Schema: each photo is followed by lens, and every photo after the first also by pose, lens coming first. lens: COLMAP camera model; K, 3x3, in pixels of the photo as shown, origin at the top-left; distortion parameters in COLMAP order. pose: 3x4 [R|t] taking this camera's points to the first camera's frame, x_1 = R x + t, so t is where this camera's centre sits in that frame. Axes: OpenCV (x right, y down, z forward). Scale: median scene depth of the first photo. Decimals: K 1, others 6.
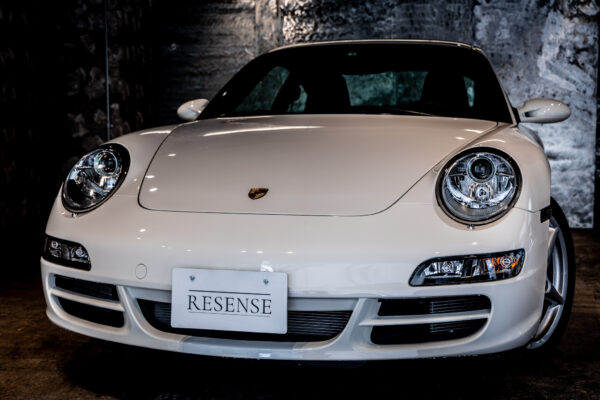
lens RADIAL K [[892.1, 0, 301.8], [0, 892.1, 223.8], [0, 0, 1]] dist [0.036840, 0.000000]
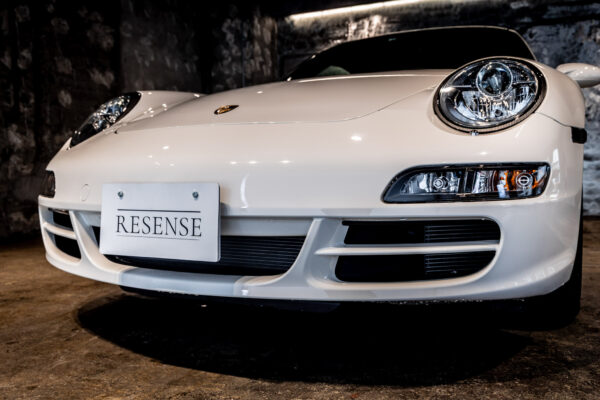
lens RADIAL K [[554.0, 0, 309.3], [0, 554.0, 203.6], [0, 0, 1]] dist [-0.009531, 0.016760]
pose [[0.980663, -0.002060, -0.195695, 0.110707], [-0.008872, 0.998449, -0.054967, 0.070593], [0.195505, 0.055641, 0.979123, 0.389789]]
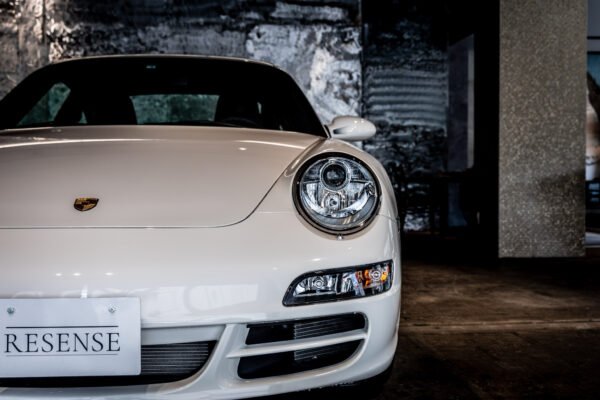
lens RADIAL K [[834.0, 0, 316.9], [0, 834.0, 205.0], [0, 0, 1]] dist [0.011196, 0.000000]
pose [[0.949576, -0.015055, 0.313175, -0.070728], [0.036606, 0.997339, -0.063047, 0.017996], [-0.311393, 0.071332, 0.947600, 0.167951]]
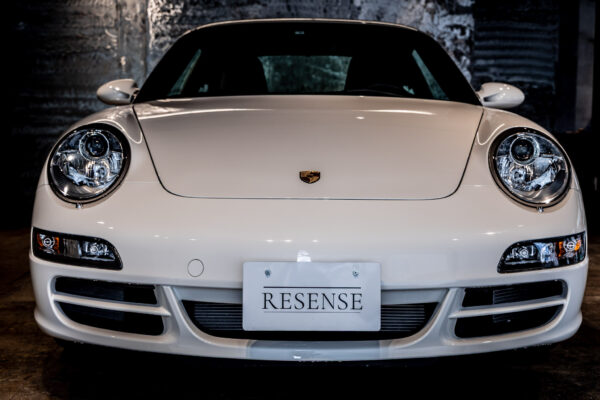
lens RADIAL K [[927.3, 0, 317.9], [0, 927.3, 222.8], [0, 0, 1]] dist [0.003873, 0.000000]
pose [[0.966627, -0.021392, 0.255292, -0.224892], [0.022012, 0.999758, 0.000429, 0.009199], [-0.255240, 0.005205, 0.966864, 0.081014]]
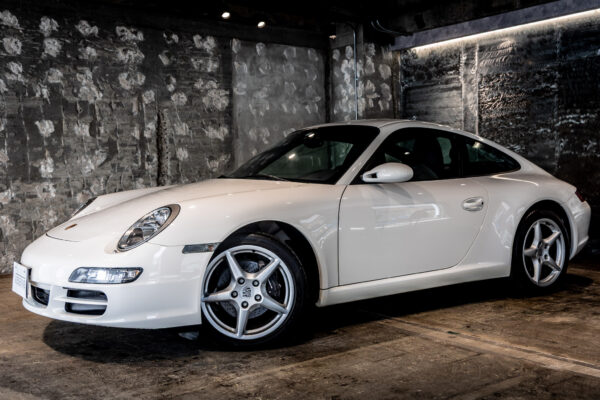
lens RADIAL K [[709.6, 0, 283.0], [0, 709.6, 182.6], [0, 0, 1]] dist [0.018075, 0.000000]
pose [[0.732546, 0.000212, -0.680718, 1.042285], [-0.057023, 0.996504, -0.061054, -0.048461], [0.678325, 0.083541, 0.729997, 0.162418]]
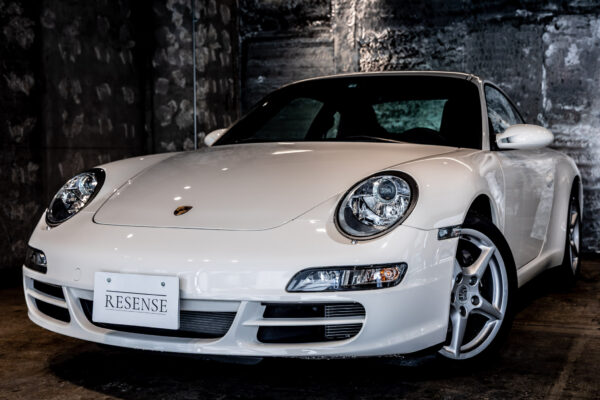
lens RADIAL K [[892.1, 0, 301.5], [0, 892.1, 235.7], [0, 0, 1]] dist [0.036840, 0.000000]
pose [[0.981080, 0.014225, -0.193080, 0.262019], [-0.017583, 0.999722, -0.015689, 0.011403], [0.192804, 0.018787, 0.981058, -0.084485]]
